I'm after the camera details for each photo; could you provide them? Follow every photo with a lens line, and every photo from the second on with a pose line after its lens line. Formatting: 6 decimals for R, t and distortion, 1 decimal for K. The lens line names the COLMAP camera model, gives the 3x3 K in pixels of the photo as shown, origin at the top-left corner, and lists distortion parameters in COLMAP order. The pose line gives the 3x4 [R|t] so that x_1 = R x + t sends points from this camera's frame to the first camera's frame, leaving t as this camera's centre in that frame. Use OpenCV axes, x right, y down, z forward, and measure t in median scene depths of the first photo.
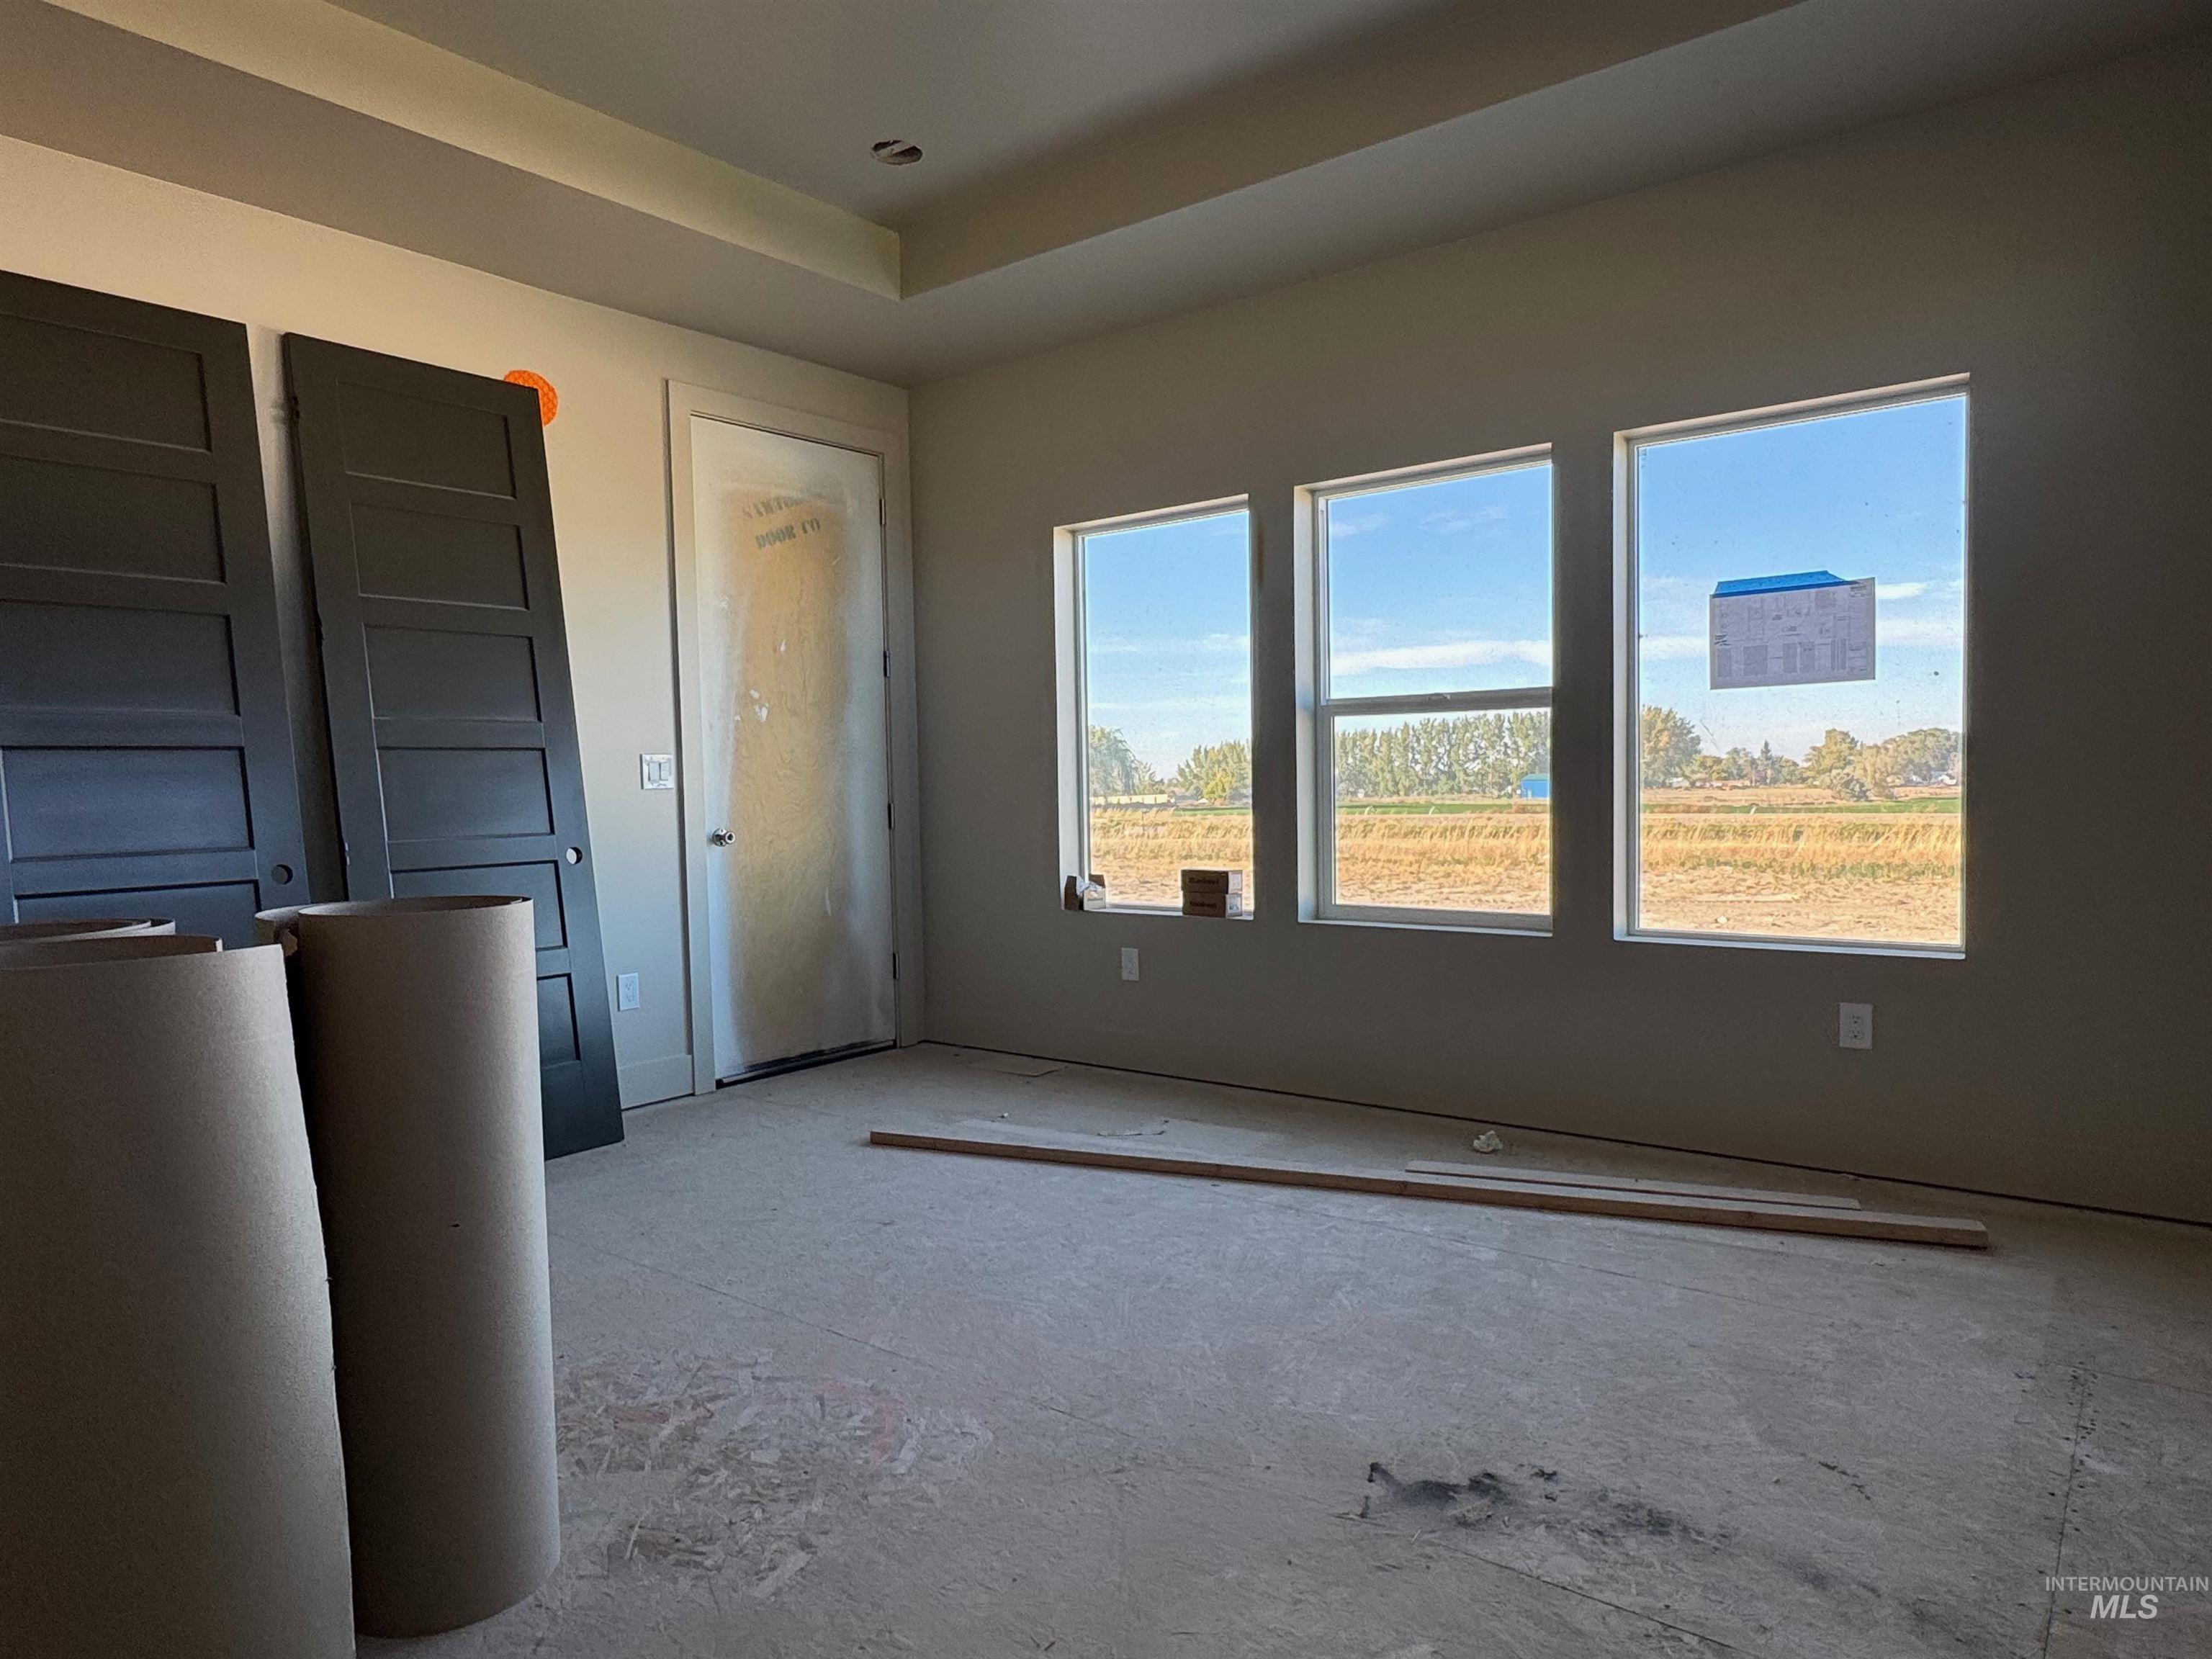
lens RADIAL K [[1394.0, 0, 1097.9], [0, 1394.0, 835.4], [0, 0, 1]] dist [-0.005544, 0.000710]
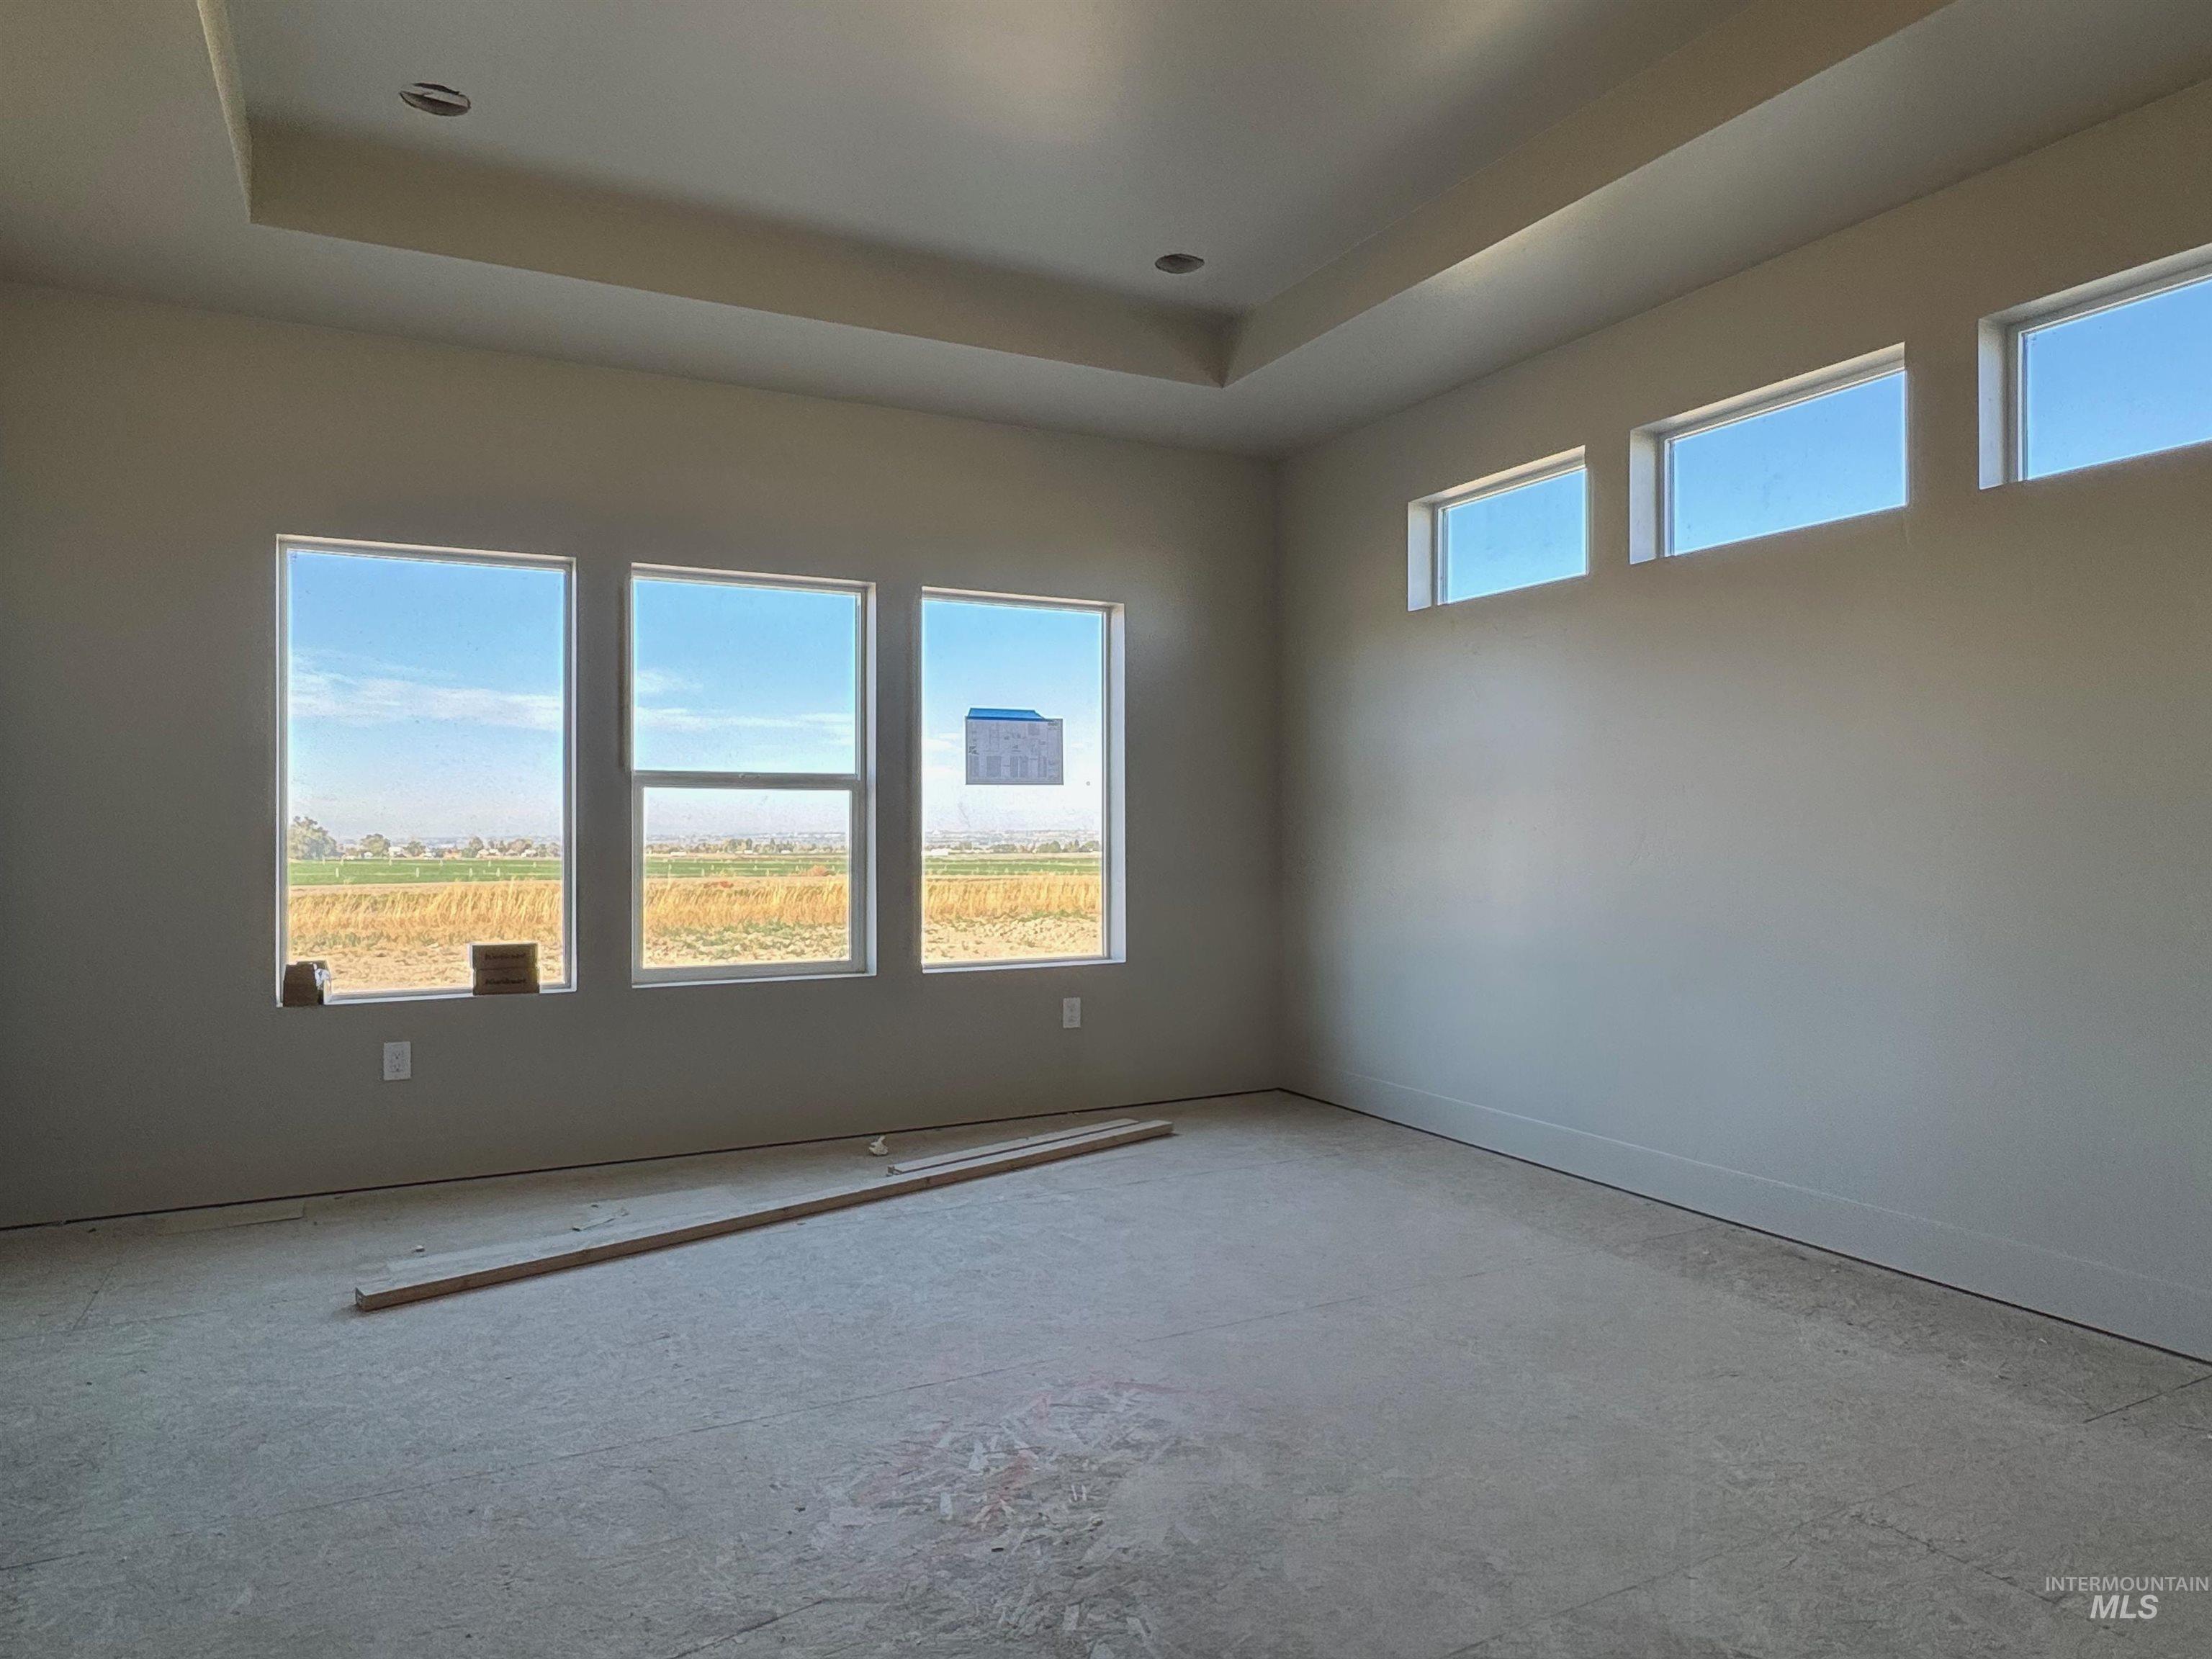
lens RADIAL K [[1394.0, 0, 1113.5], [0, 1394.0, 827.2], [0, 0, 1]] dist [-0.005544, 0.000710]
pose [[0.395848, 0.024526, 0.917988, -0.744962], [0.034269, 0.998552, -0.041455, -0.000859], [-0.917676, 0.047869, 0.394435, 0.315618]]
